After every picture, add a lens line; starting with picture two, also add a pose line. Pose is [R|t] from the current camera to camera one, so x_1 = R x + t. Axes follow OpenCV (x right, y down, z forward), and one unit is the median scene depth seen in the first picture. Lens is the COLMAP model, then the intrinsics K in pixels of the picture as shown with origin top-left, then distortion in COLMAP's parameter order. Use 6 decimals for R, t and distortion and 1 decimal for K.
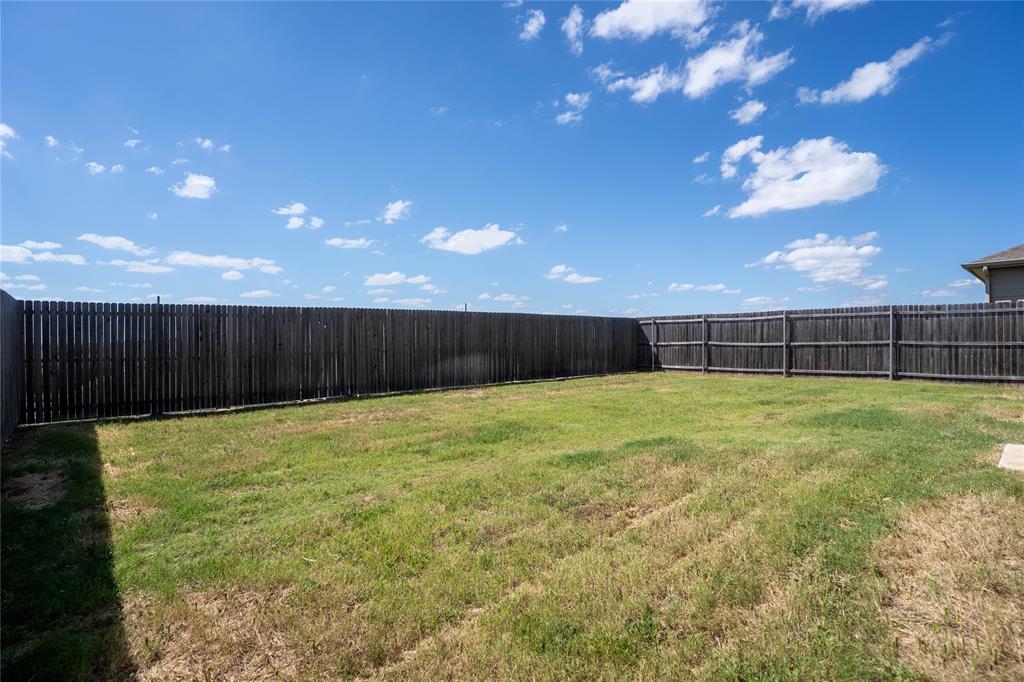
lens RADIAL K [[505.0, 0, 516.0], [0, 505.0, 334.5], [0, 0, 1]] dist [-0.068418, 0.026455]
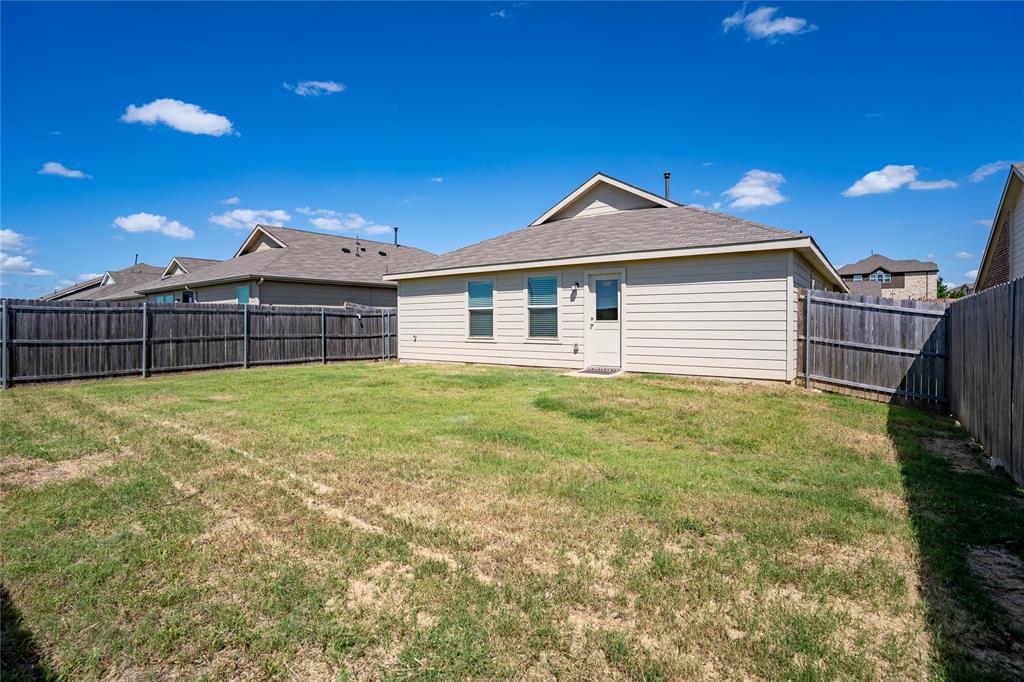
lens RADIAL K [[505.0, 0, 488.1], [0, 505.0, 335.3], [0, 0, 1]] dist [-0.068418, 0.026455]
pose [[-0.213926, -0.002377, 0.976847, -0.473199], [0.005875, 0.999976, 0.003719, 0.012432], [-0.976832, 0.006534, -0.213907, 0.632272]]
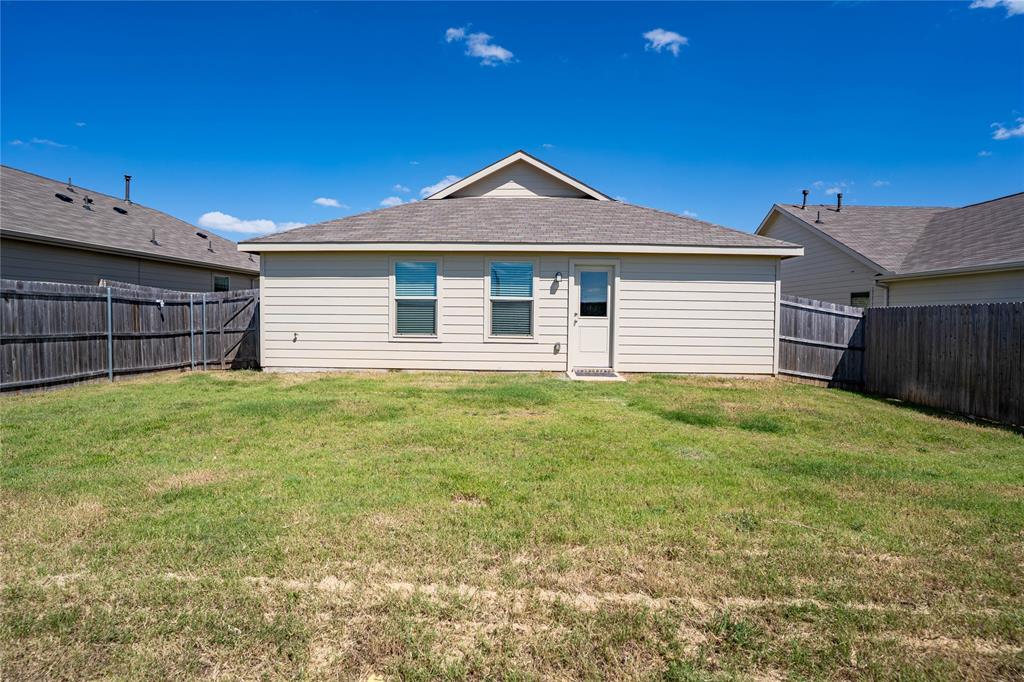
lens RADIAL K [[505.0, 0, 499.7], [0, 505.0, 338.3], [0, 0, 1]] dist [-0.068418, 0.026455]
pose [[-0.746373, -0.017812, 0.665290, -0.094284], [0.002693, 0.999553, 0.029783, 0.001495], [-0.665523, 0.024021, -0.745991, 0.922804]]
